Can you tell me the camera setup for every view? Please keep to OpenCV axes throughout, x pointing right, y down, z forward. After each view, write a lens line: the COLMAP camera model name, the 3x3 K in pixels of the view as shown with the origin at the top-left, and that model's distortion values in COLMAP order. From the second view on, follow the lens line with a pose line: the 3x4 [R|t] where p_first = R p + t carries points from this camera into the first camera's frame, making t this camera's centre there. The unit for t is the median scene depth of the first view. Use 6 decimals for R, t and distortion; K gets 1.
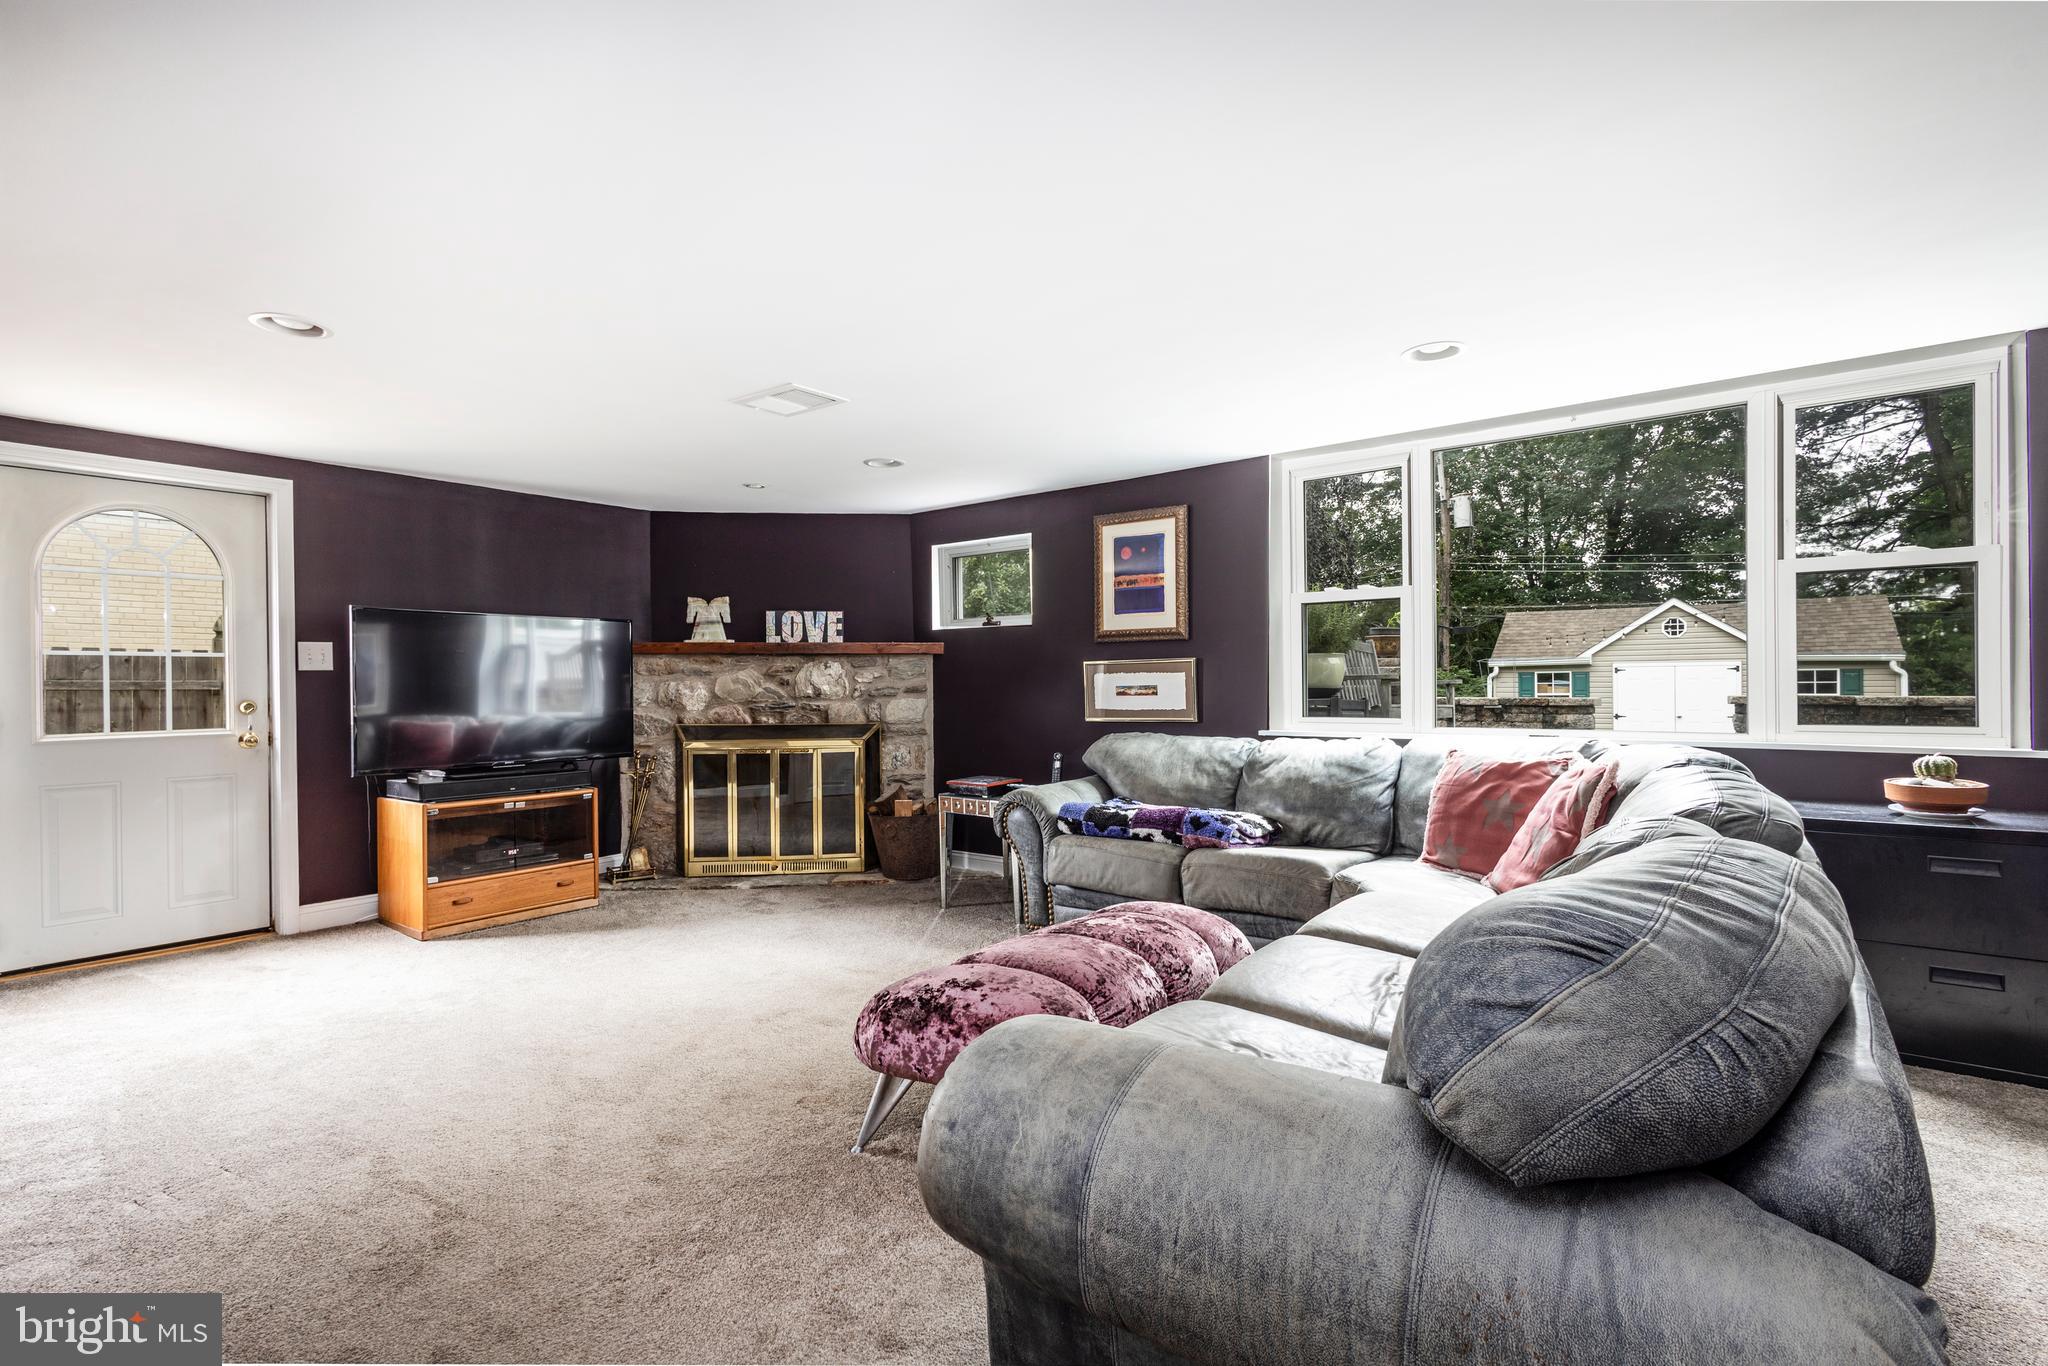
lens RADIAL K [[956.5, 0, 1022.7], [0, 956.5, 680.9], [0, 0, 1]] dist [0.014408, -0.002848]
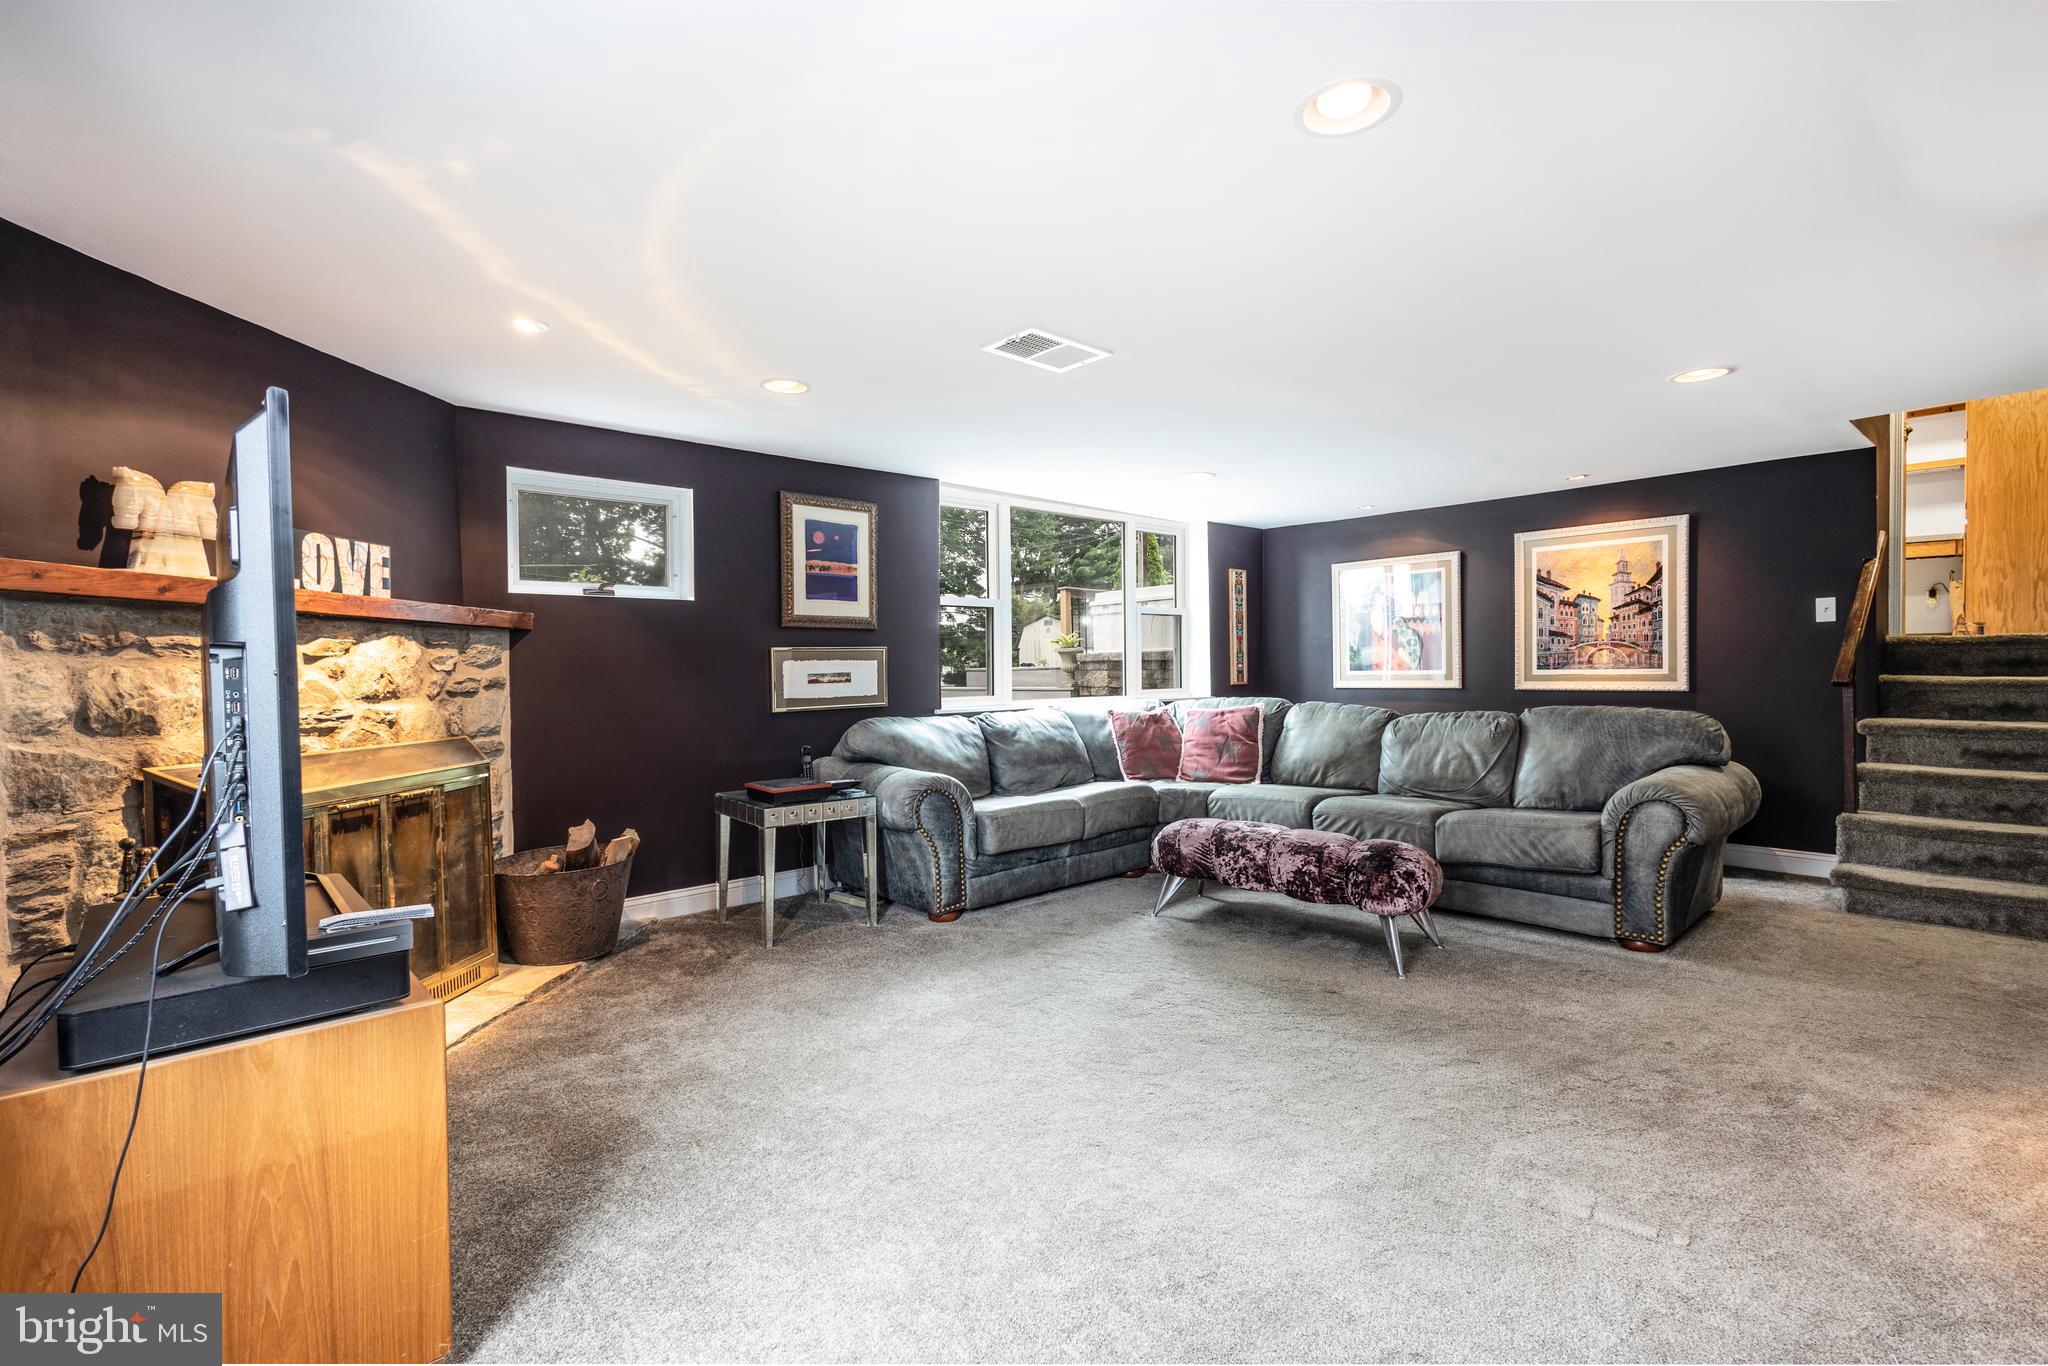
lens RADIAL K [[956.5, 0, 1026.9], [0, 956.5, 683.3], [0, 0, 1]] dist [0.014408, -0.002848]
pose [[0.160894, -0.008598, 0.986934, -0.812847], [0.011620, 0.999909, 0.006817, 0.010899], [-0.986903, 0.010371, 0.160979, 0.625778]]
